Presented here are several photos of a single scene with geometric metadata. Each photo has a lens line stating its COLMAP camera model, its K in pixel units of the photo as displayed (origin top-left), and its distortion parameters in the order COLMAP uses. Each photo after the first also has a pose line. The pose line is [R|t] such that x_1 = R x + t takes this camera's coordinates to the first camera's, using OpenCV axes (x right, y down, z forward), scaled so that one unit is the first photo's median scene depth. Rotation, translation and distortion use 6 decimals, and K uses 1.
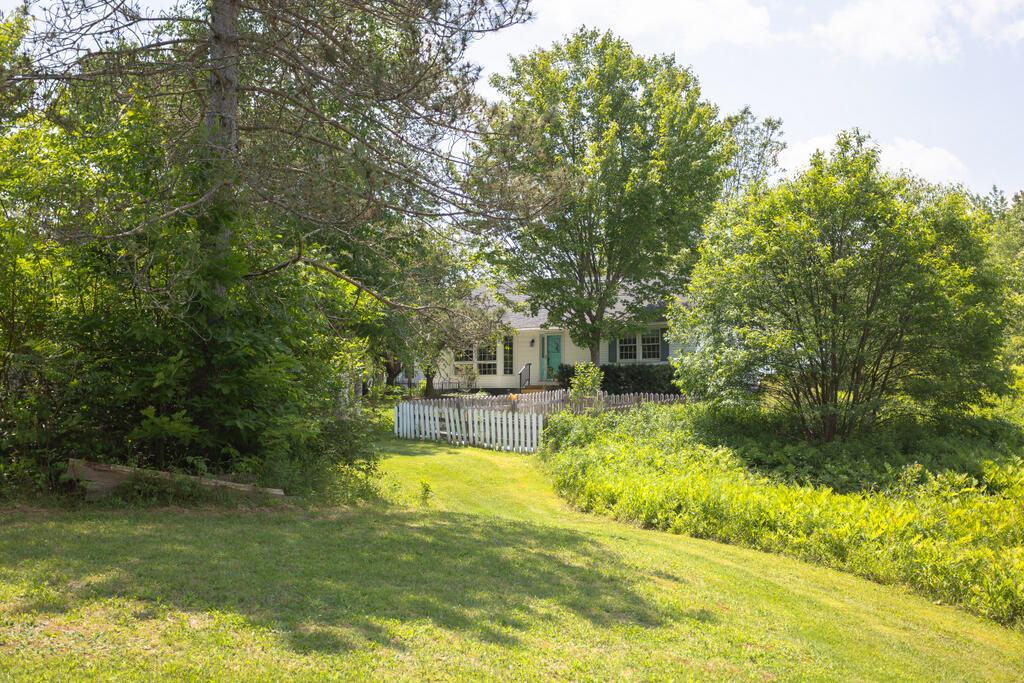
lens RADIAL K [[1127.3, 0, 512.0], [0, 1127.3, 341.5], [0, 0, 1]] dist [0.005586, 0.002659]
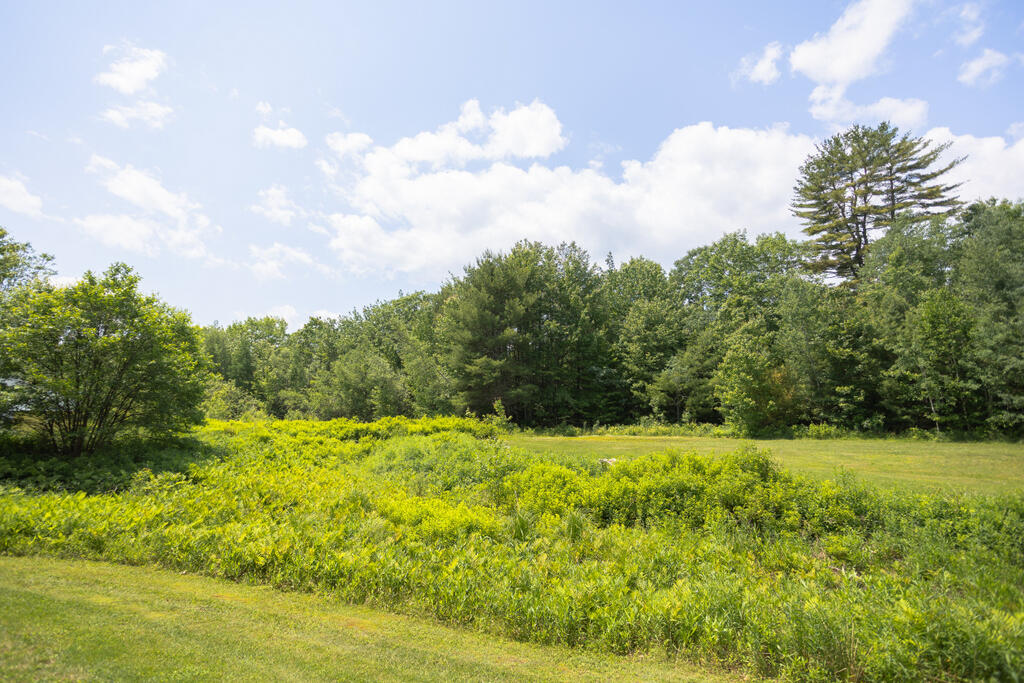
lens RADIAL K [[495.1, 0, 509.6], [0, 495.1, 324.6], [0, 0, 1]] dist [-0.078886, 0.034299]
pose [[0.509758, 0.160553, 0.845204, 0.014644], [-0.030050, 0.985155, -0.169014, 0.004940], [-0.859793, 0.060758, 0.507016, 0.193466]]
